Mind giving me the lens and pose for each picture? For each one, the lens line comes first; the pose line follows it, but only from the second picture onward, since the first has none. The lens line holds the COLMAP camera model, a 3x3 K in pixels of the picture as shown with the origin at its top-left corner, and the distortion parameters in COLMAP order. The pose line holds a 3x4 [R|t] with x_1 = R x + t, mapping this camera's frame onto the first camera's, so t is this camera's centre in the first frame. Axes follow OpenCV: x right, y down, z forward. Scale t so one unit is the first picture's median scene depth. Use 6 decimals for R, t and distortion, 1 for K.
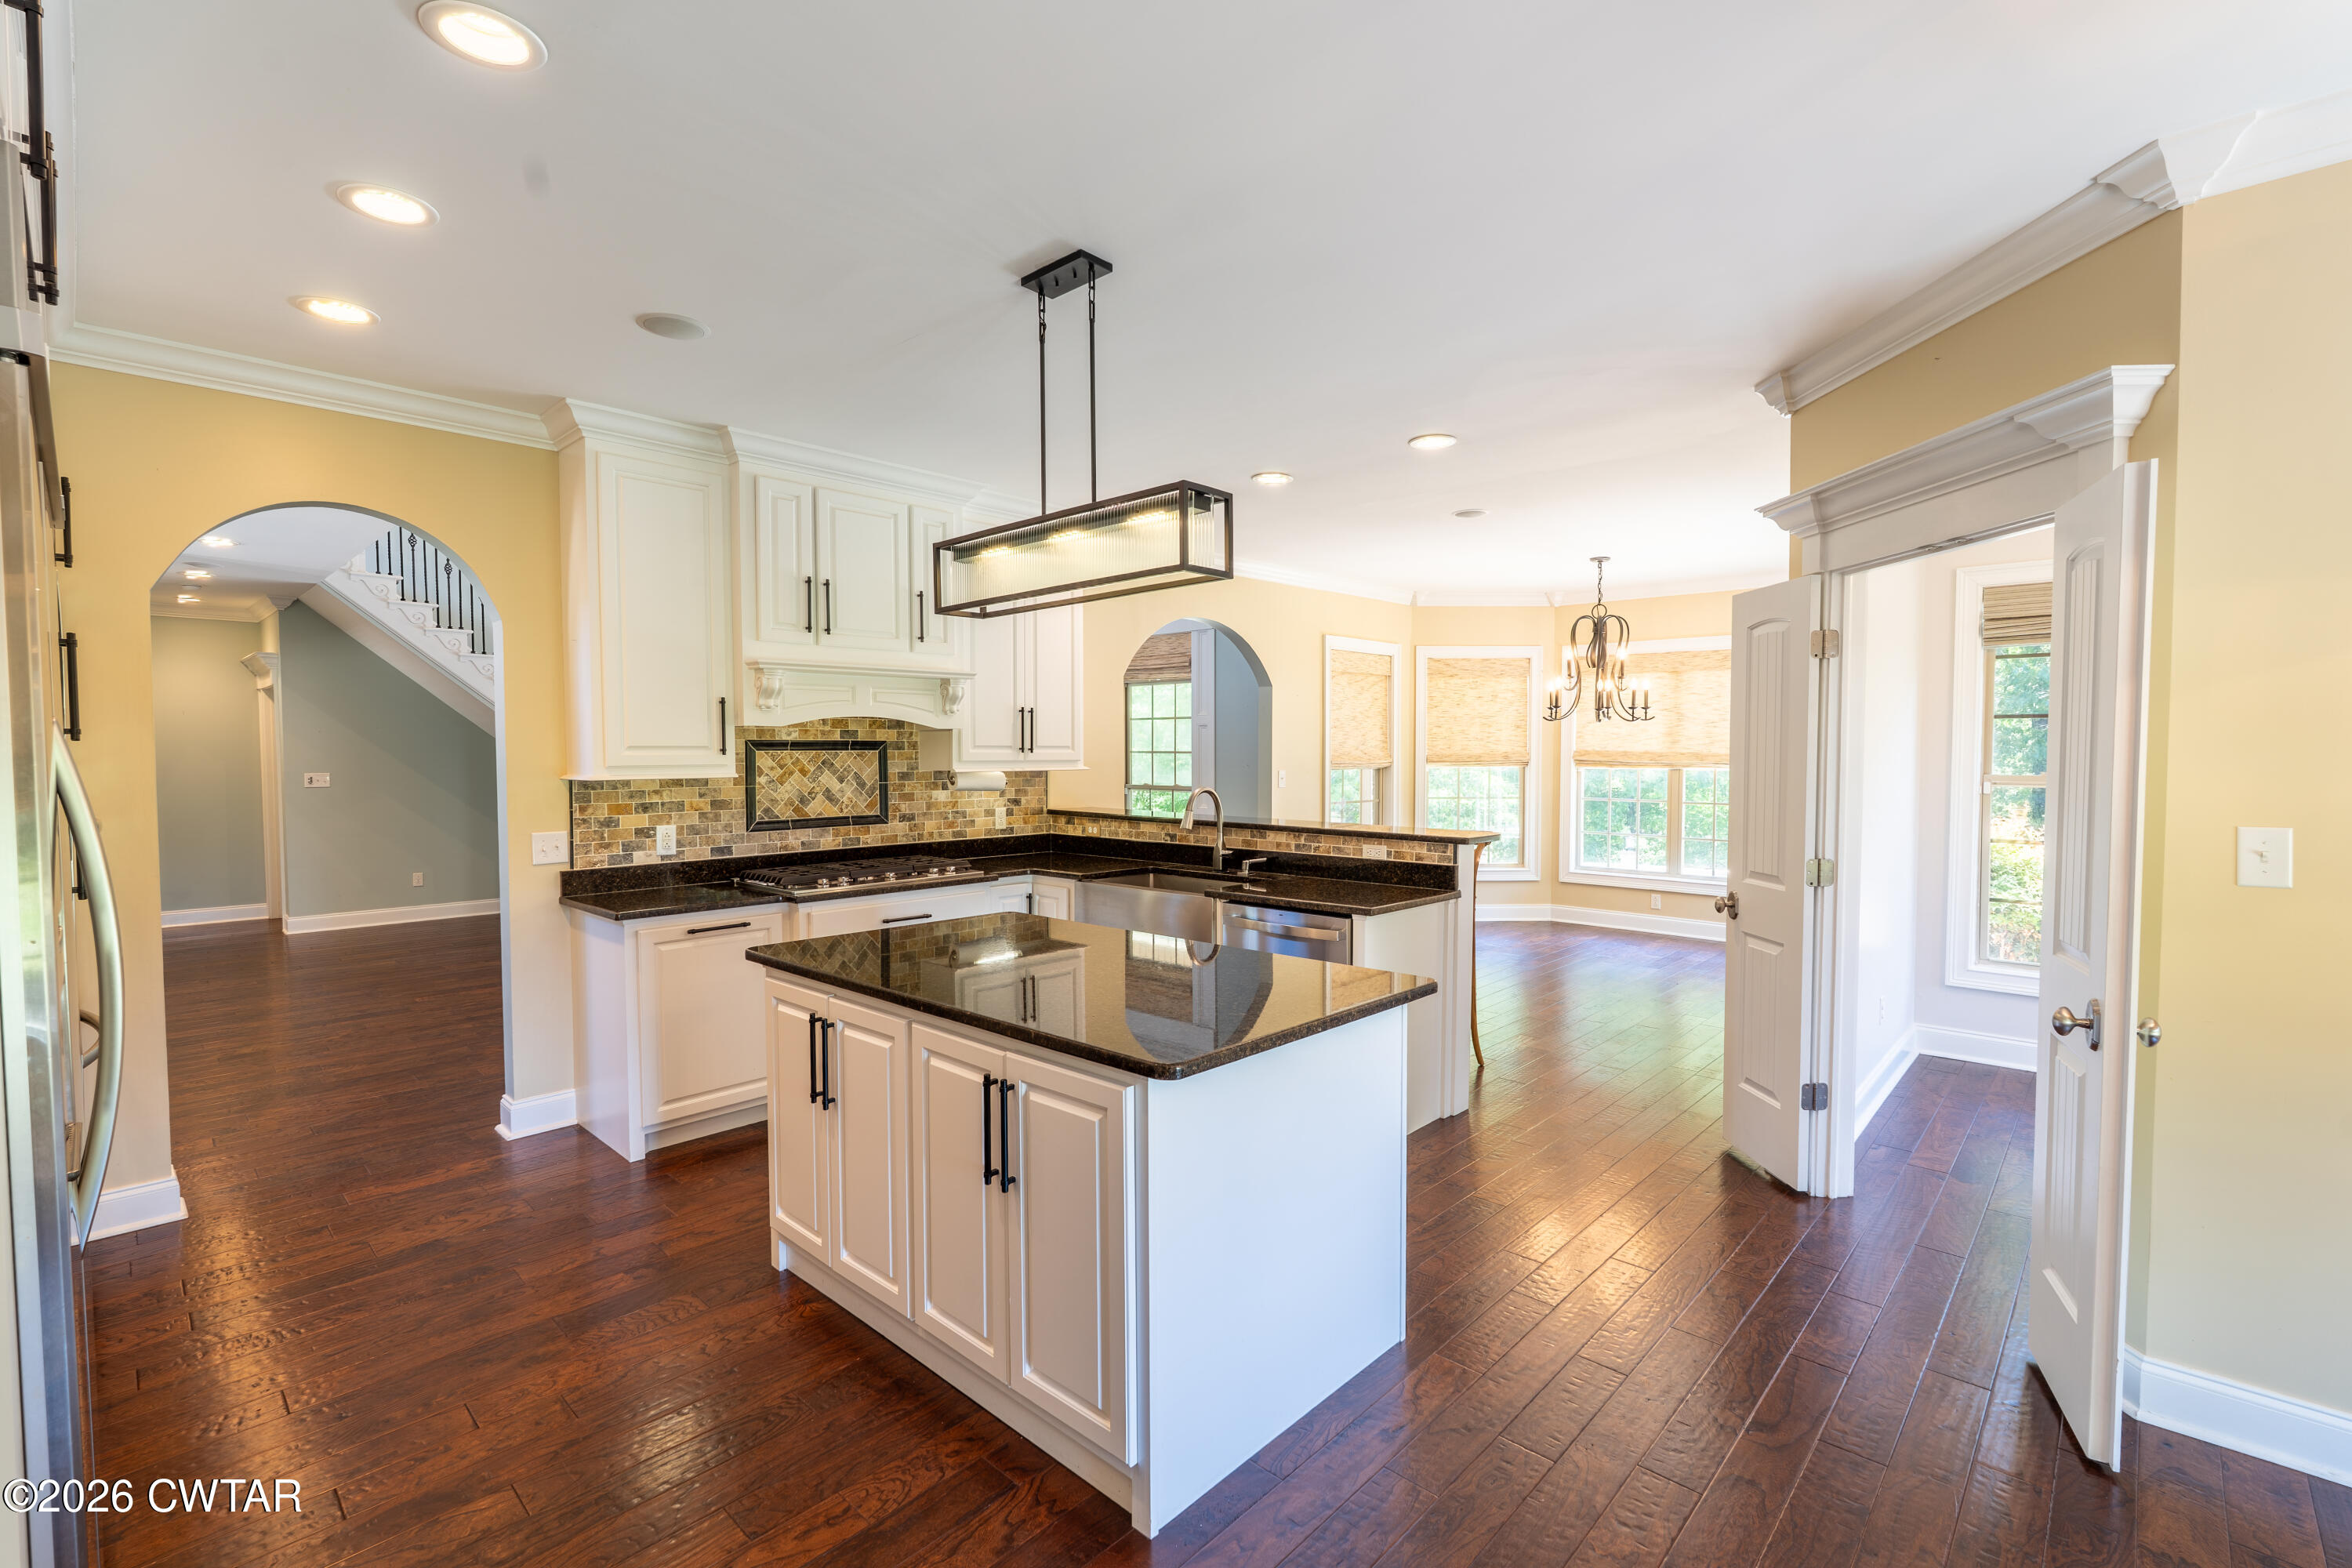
lens RADIAL K [[1035.4, 0, 1174.3], [0, 1035.4, 785.0], [0, 0, 1]] dist [-0.001852, 0.000248]
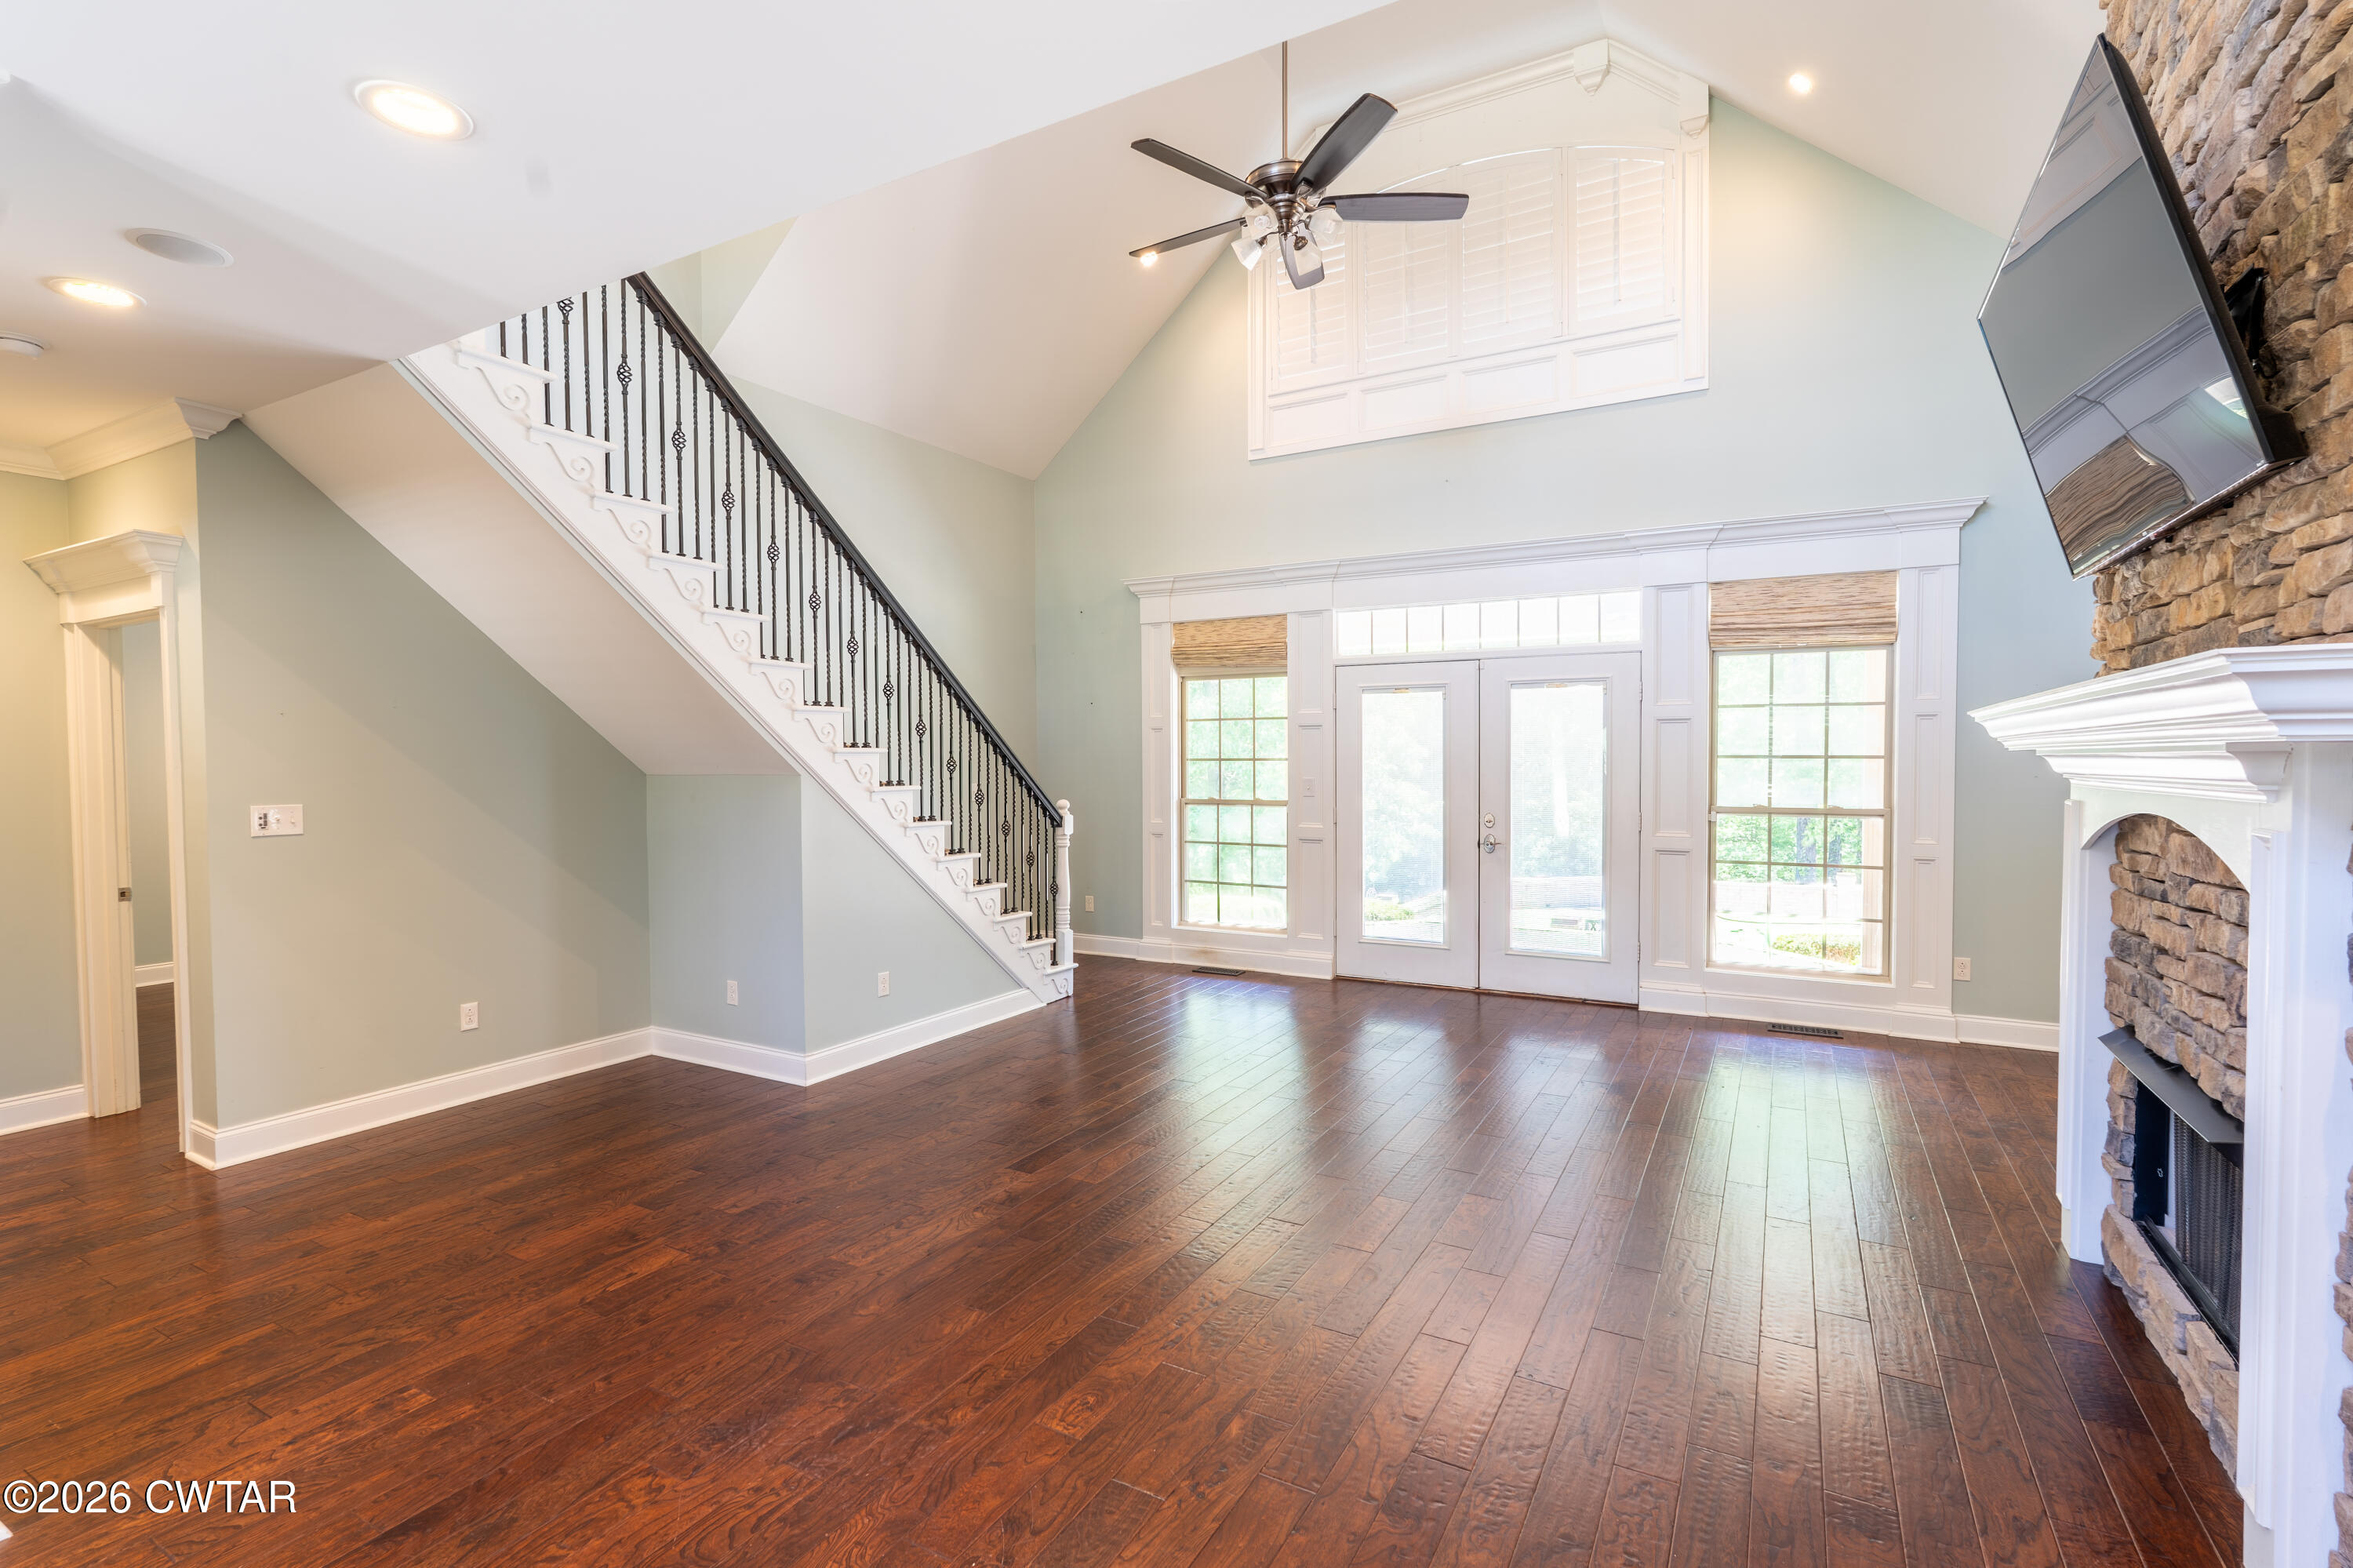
lens RADIAL K [[1069.4, 0, 1176.5], [0, 1069.4, 784.0], [0, 0, 1]] dist [-0.000221, -0.000007]
pose [[0.969930, -0.007344, 0.243275, -1.005483], [0.010021, 0.999902, -0.009770, -0.021574], [-0.243179, 0.011914, 0.969908, 0.801850]]
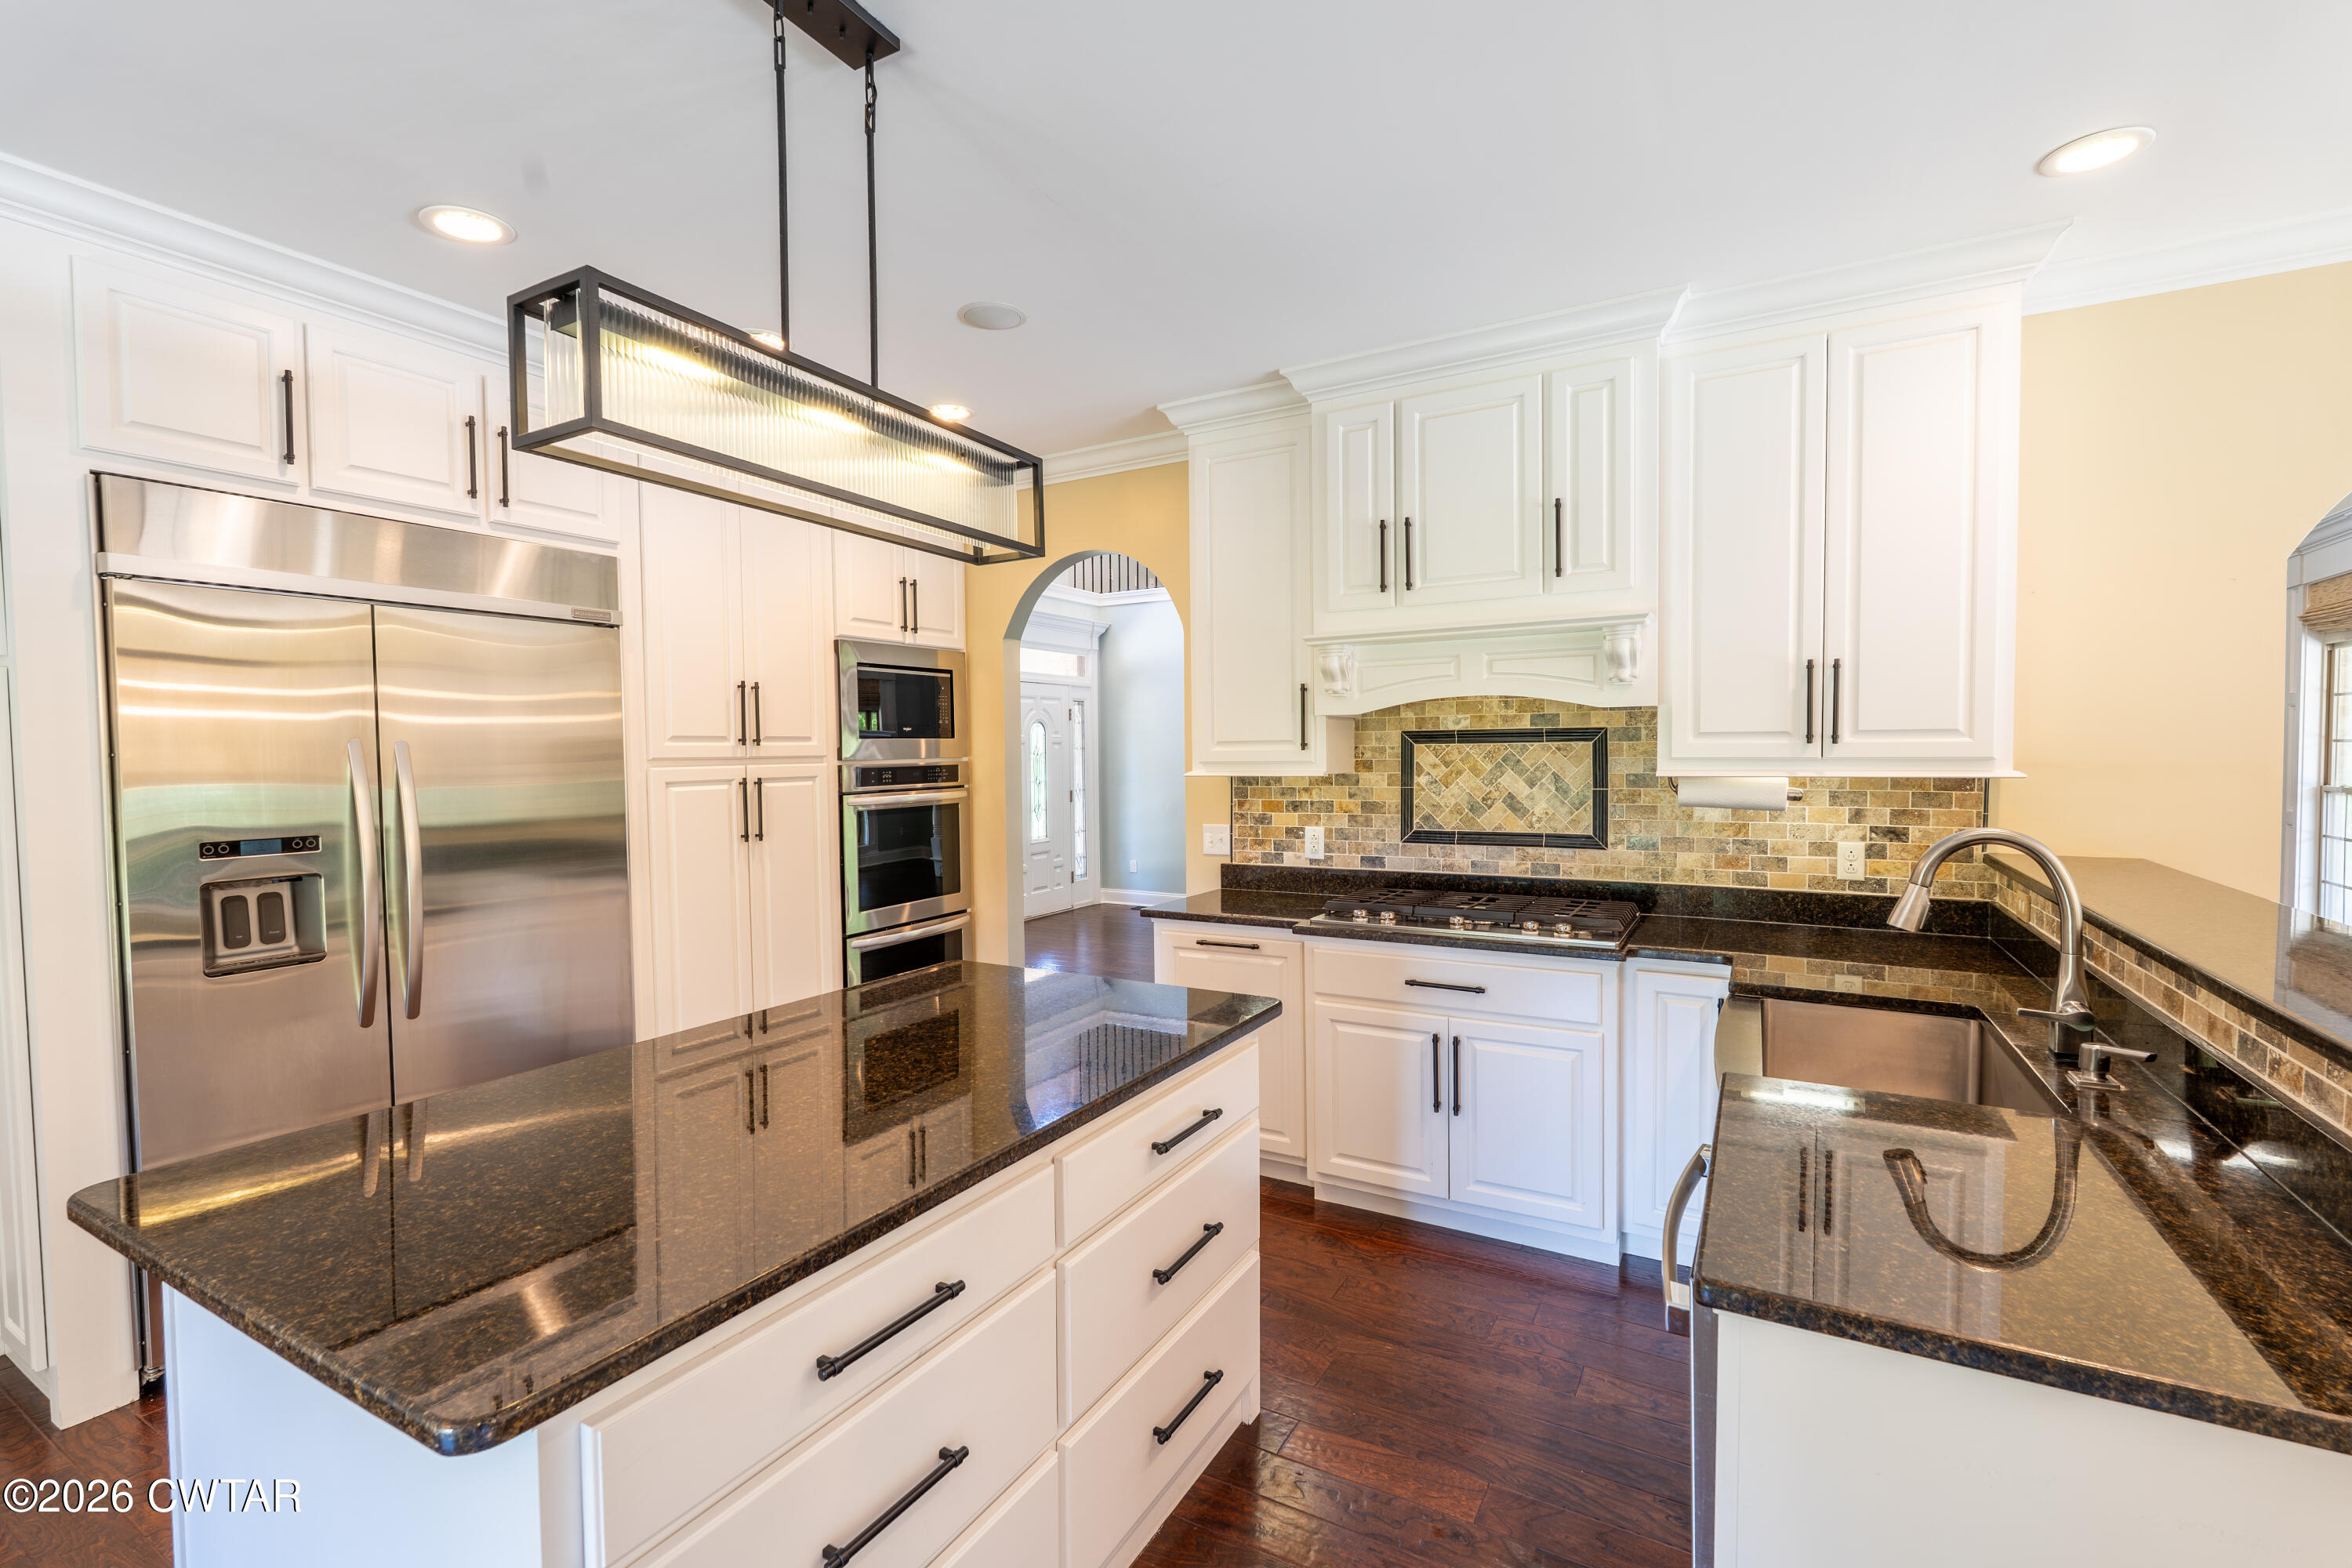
lens RADIAL K [[1035.5, 0, 1177.0], [0, 1035.5, 786.7], [0, 0, 1]] dist [-0.003901, 0.000892]
pose [[0.238872, 0.035746, -0.970393, 0.335785], [-0.021448, 0.999273, 0.031530, -0.020605], [0.970814, 0.013282, 0.239465, 0.604718]]
